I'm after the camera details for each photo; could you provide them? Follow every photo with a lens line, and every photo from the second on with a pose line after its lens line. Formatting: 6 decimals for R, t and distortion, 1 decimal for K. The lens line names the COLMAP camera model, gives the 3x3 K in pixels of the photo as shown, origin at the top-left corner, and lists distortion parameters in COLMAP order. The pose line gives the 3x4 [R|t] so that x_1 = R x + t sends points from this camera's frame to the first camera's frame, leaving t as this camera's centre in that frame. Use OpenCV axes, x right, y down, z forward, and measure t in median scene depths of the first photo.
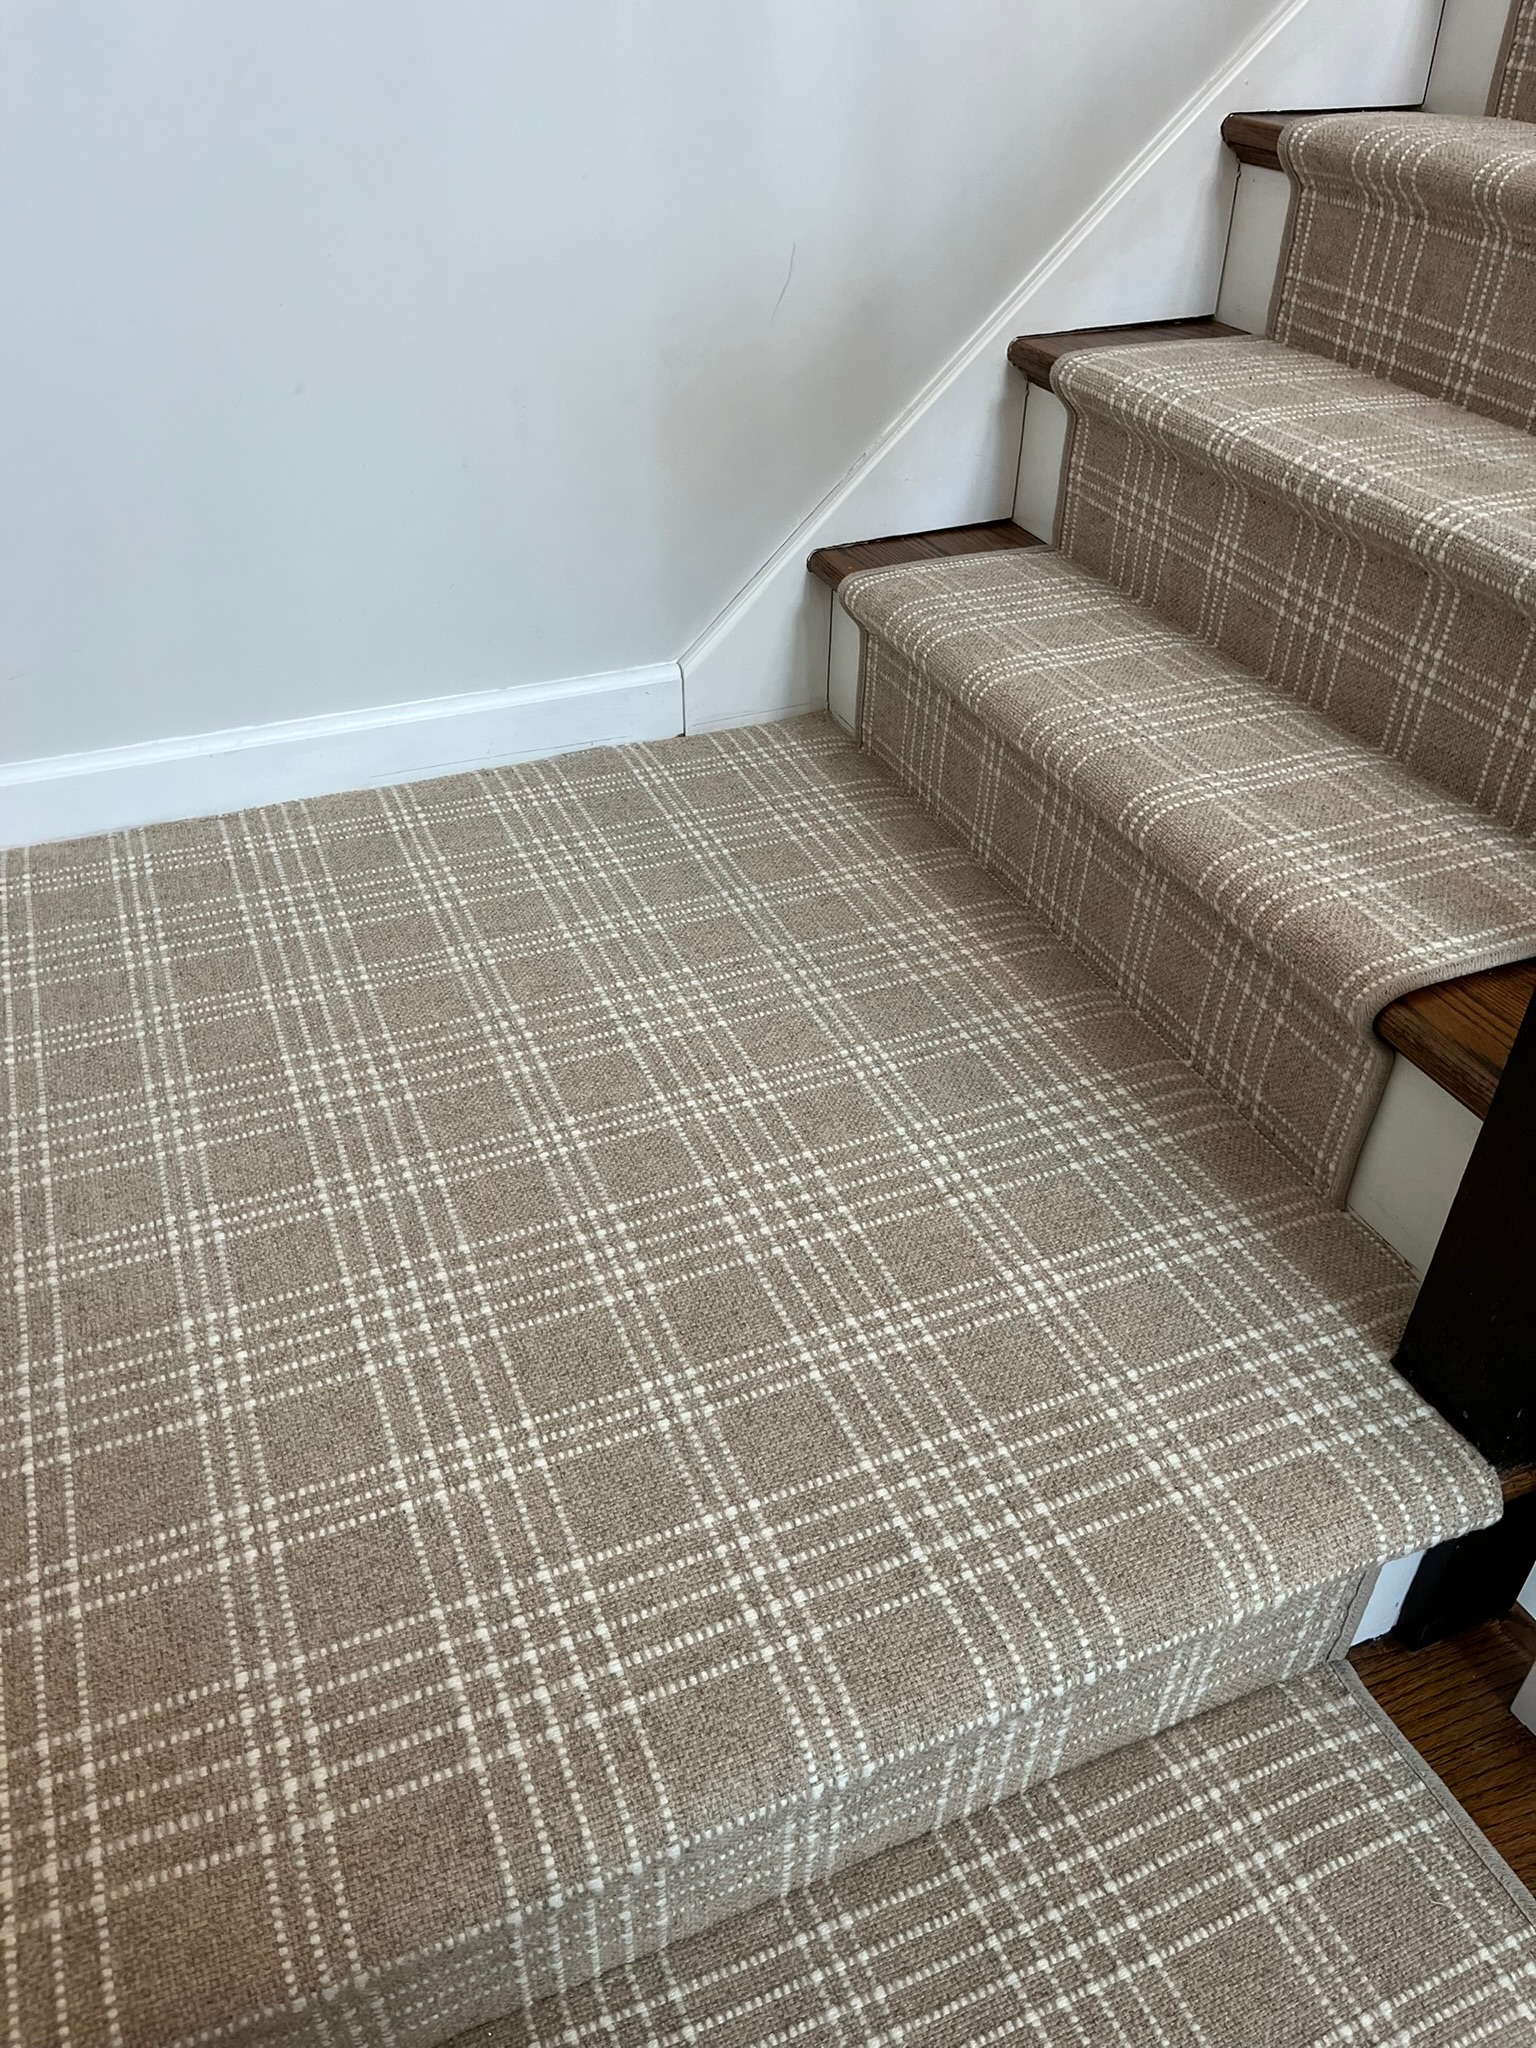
lens RADIAL K [[1550.7, 0, 763.3], [0, 1550.7, 1022.7], [0, 0, 1]] dist [0.032208, -0.006948]
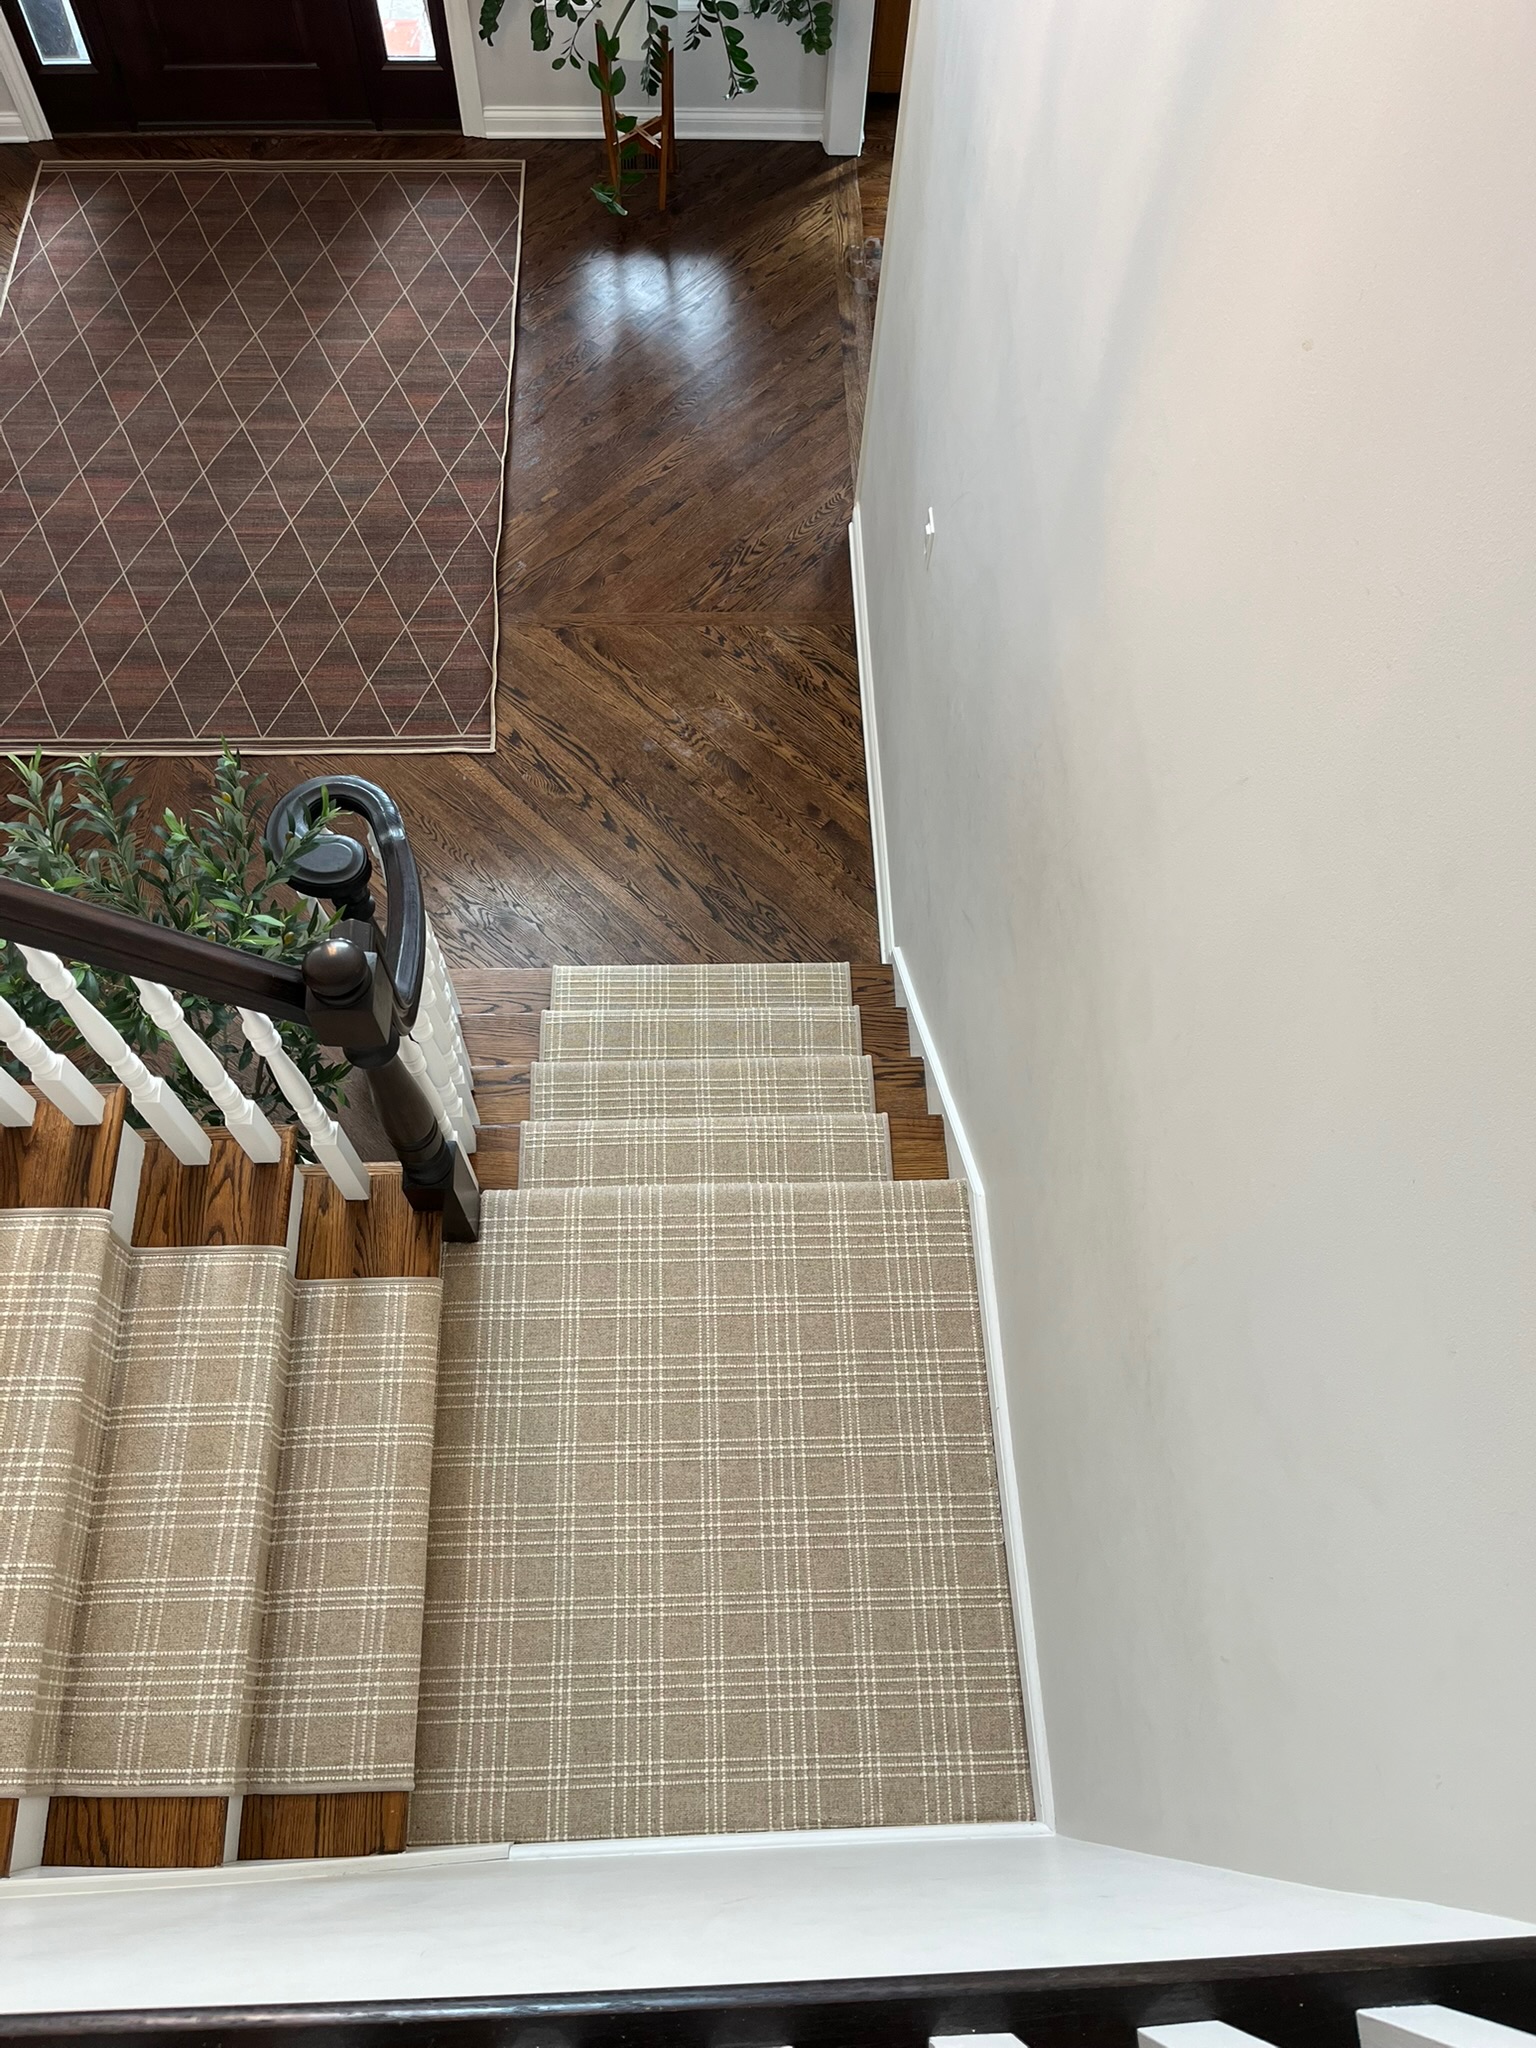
lens RADIAL K [[1550.7, 0, 760.7], [0, 1550.7, 1022.9], [0, 0, 1]] dist [0.032208, -0.006948]
pose [[-0.934457, -0.338467, 0.110592, -0.237524], [0.168990, -0.148170, 0.974417, -2.062625], [-0.313421, 0.929239, 0.195656, -0.115009]]
